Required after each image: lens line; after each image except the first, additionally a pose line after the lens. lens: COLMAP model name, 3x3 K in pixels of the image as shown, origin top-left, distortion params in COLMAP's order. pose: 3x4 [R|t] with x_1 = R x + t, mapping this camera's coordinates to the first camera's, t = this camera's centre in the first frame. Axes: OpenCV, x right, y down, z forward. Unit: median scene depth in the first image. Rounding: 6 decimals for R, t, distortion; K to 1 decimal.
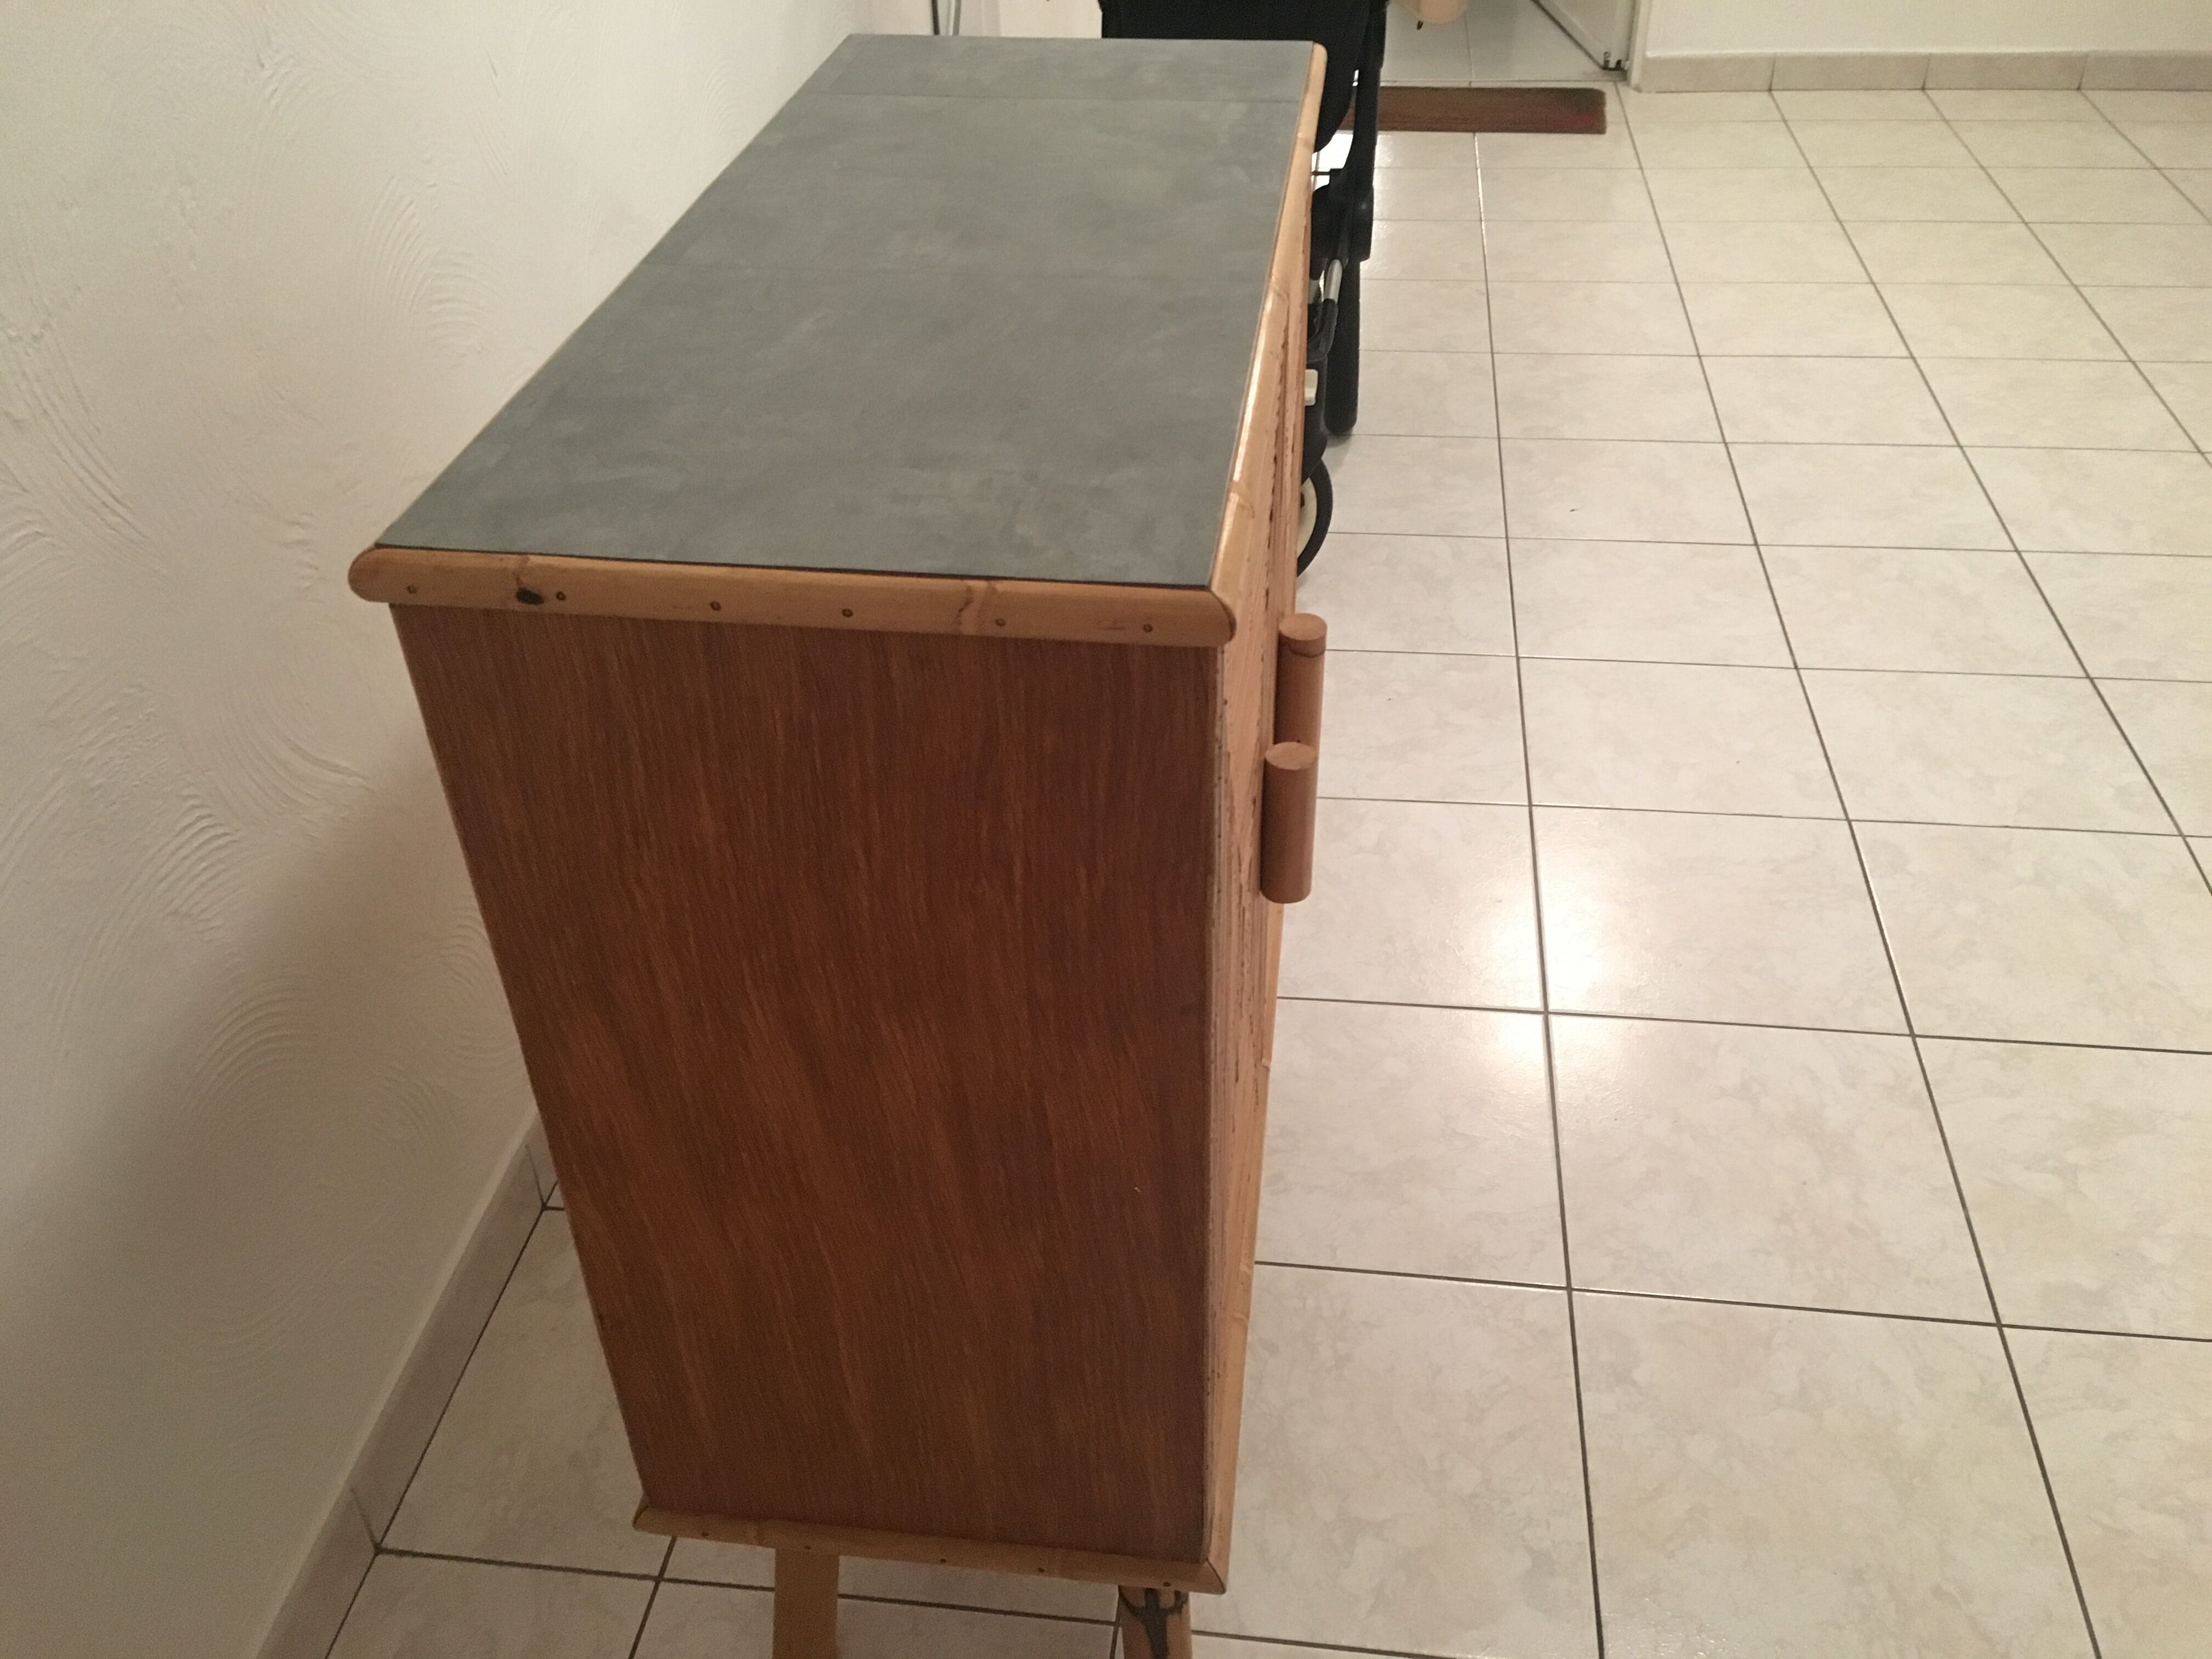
lens RADIAL K [[1871.5, 0, 1108.4], [0, 1871.5, 829.9], [0, 0, 1]] dist [0.081611, -0.104650]
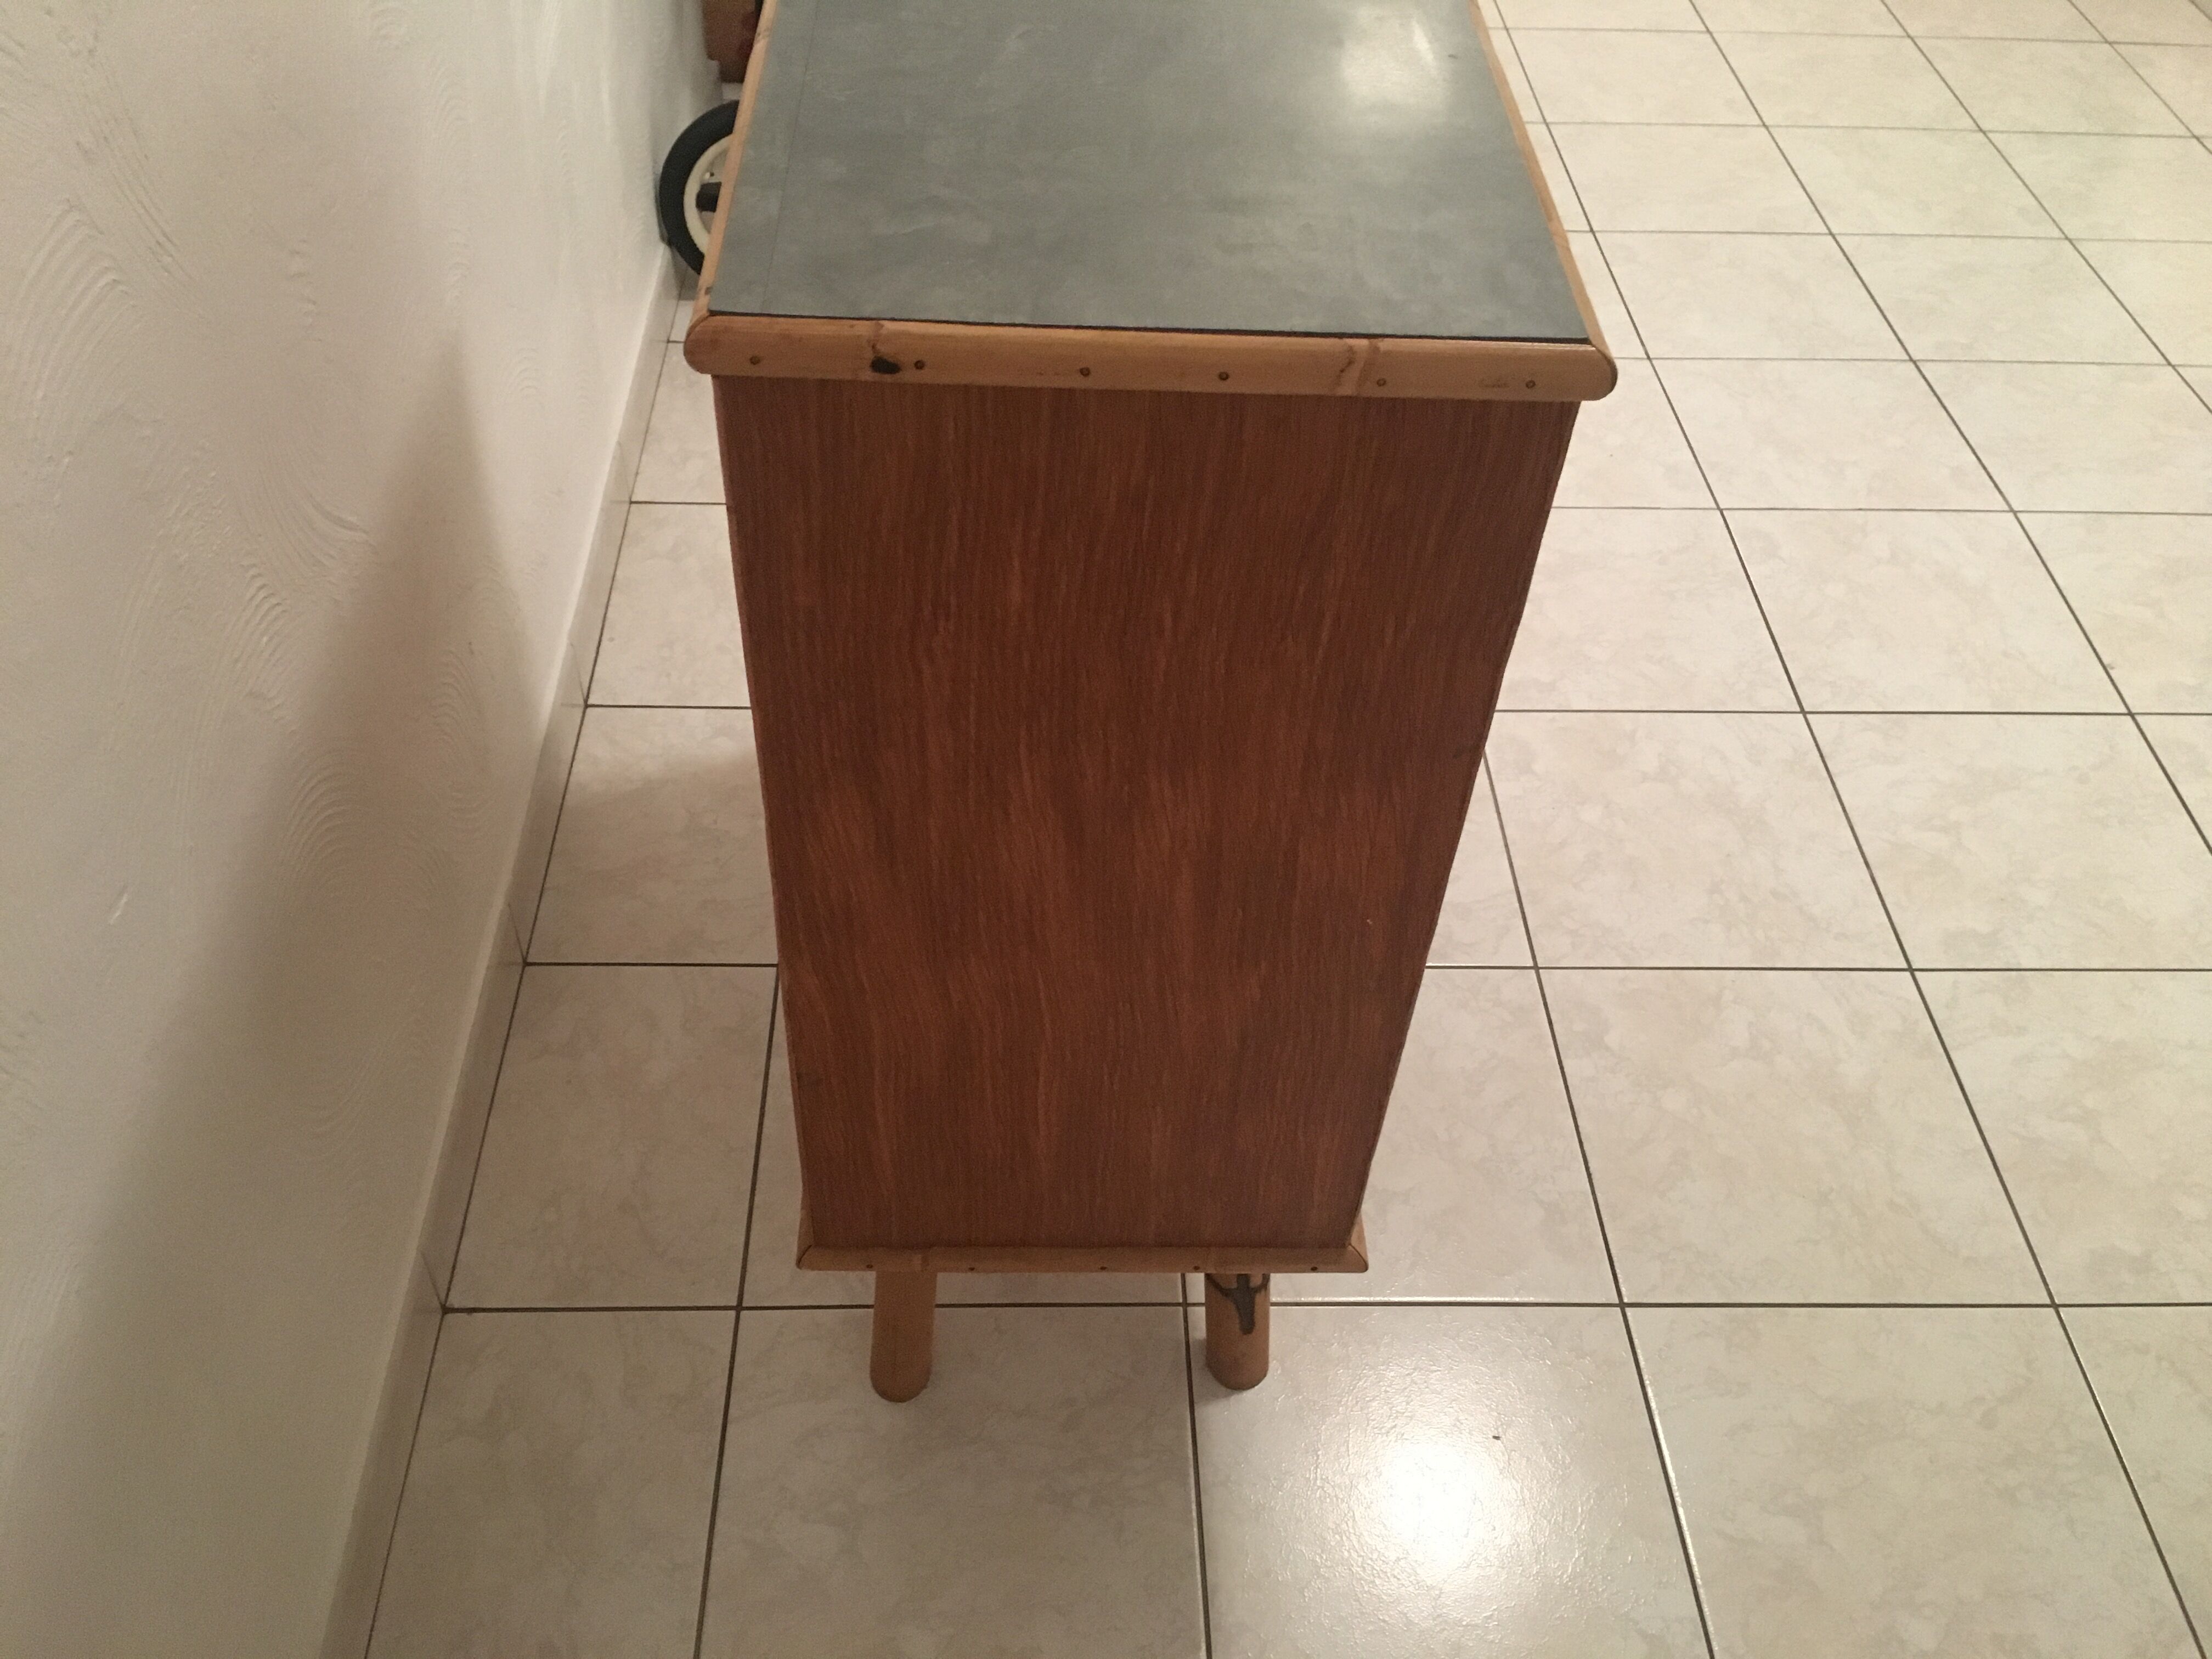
lens RADIAL K [[1871.5, 0, 1113.0], [0, 1871.5, 829.7], [0, 0, 1]] dist [0.081611, -0.104650]
pose [[0.985530, -0.062296, 0.157637, -0.190079], [0.035869, 0.985600, 0.165247, -0.024403], [-0.165662, -0.157202, 0.973573, 0.010057]]
